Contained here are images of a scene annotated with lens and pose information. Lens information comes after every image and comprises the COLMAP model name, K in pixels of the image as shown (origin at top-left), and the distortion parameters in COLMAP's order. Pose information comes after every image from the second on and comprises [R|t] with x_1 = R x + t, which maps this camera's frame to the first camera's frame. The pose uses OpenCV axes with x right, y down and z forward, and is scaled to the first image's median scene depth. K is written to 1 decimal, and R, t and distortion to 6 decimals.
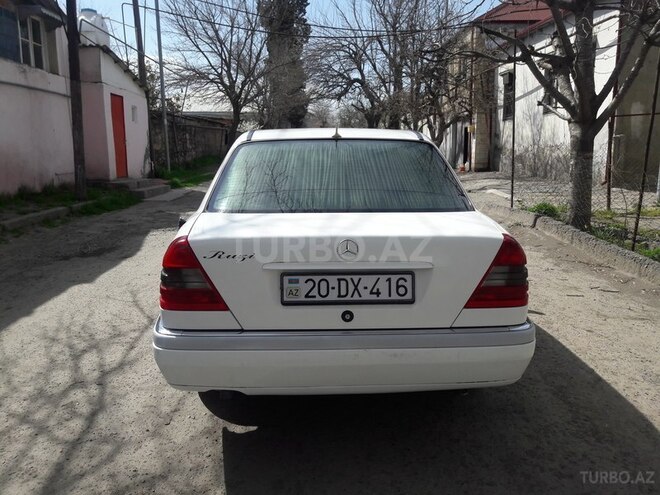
lens RADIAL K [[538.1, 0, 333.3], [0, 538.1, 243.2], [0, 0, 1]] dist [0.026155, -0.036054]
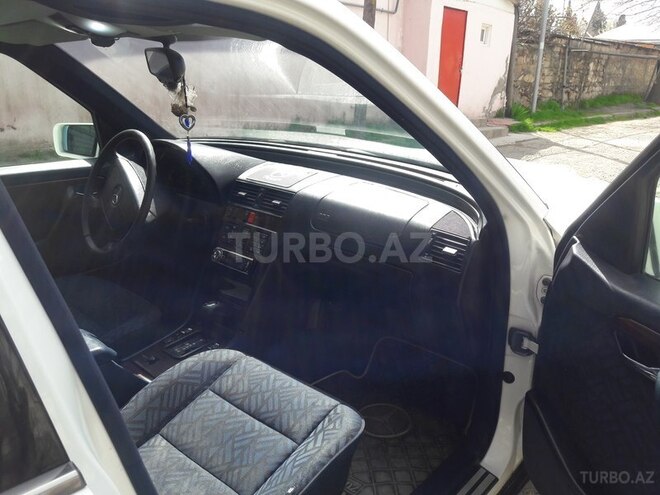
lens RADIAL K [[538.1, 0, 332.8], [0, 538.1, 249.0], [0, 0, 1]] dist [0.026155, -0.036054]
pose [[0.708428, 0.235243, -0.665425, 0.394418], [-0.151032, 0.971507, 0.182657, -0.207442], [0.689433, -0.028899, 0.723772, 1.255557]]
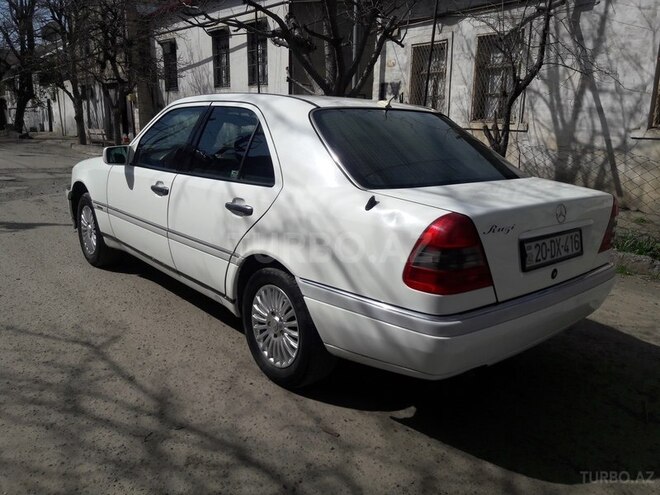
lens RADIAL K [[538.1, 0, 330.7], [0, 538.1, 248.3], [0, 0, 1]] dist [0.026155, -0.036054]
pose [[0.774518, -0.116664, 0.621701, -0.715040], [0.079065, 0.992992, 0.087838, -0.036064], [-0.627592, -0.018878, 0.778314, 0.293188]]
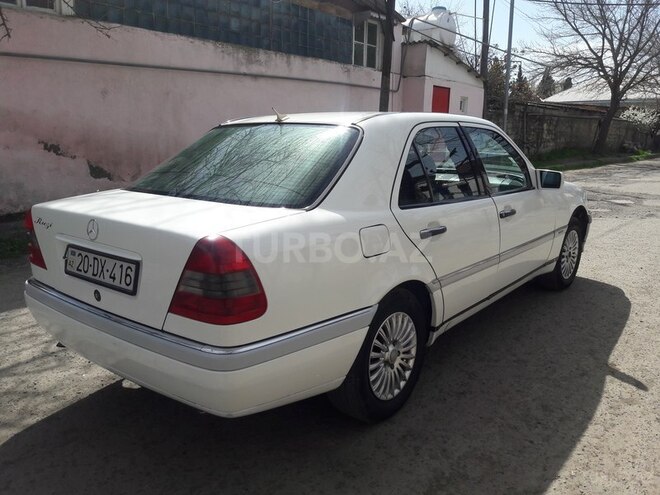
lens RADIAL K [[538.1, 0, 345.5], [0, 538.1, 245.1], [0, 0, 1]] dist [0.026155, -0.036054]
pose [[0.763577, 0.138014, -0.630795, 0.714980], [-0.126071, 0.989955, 0.063987, -0.058692], [0.633290, 0.030666, 0.773306, 0.350289]]
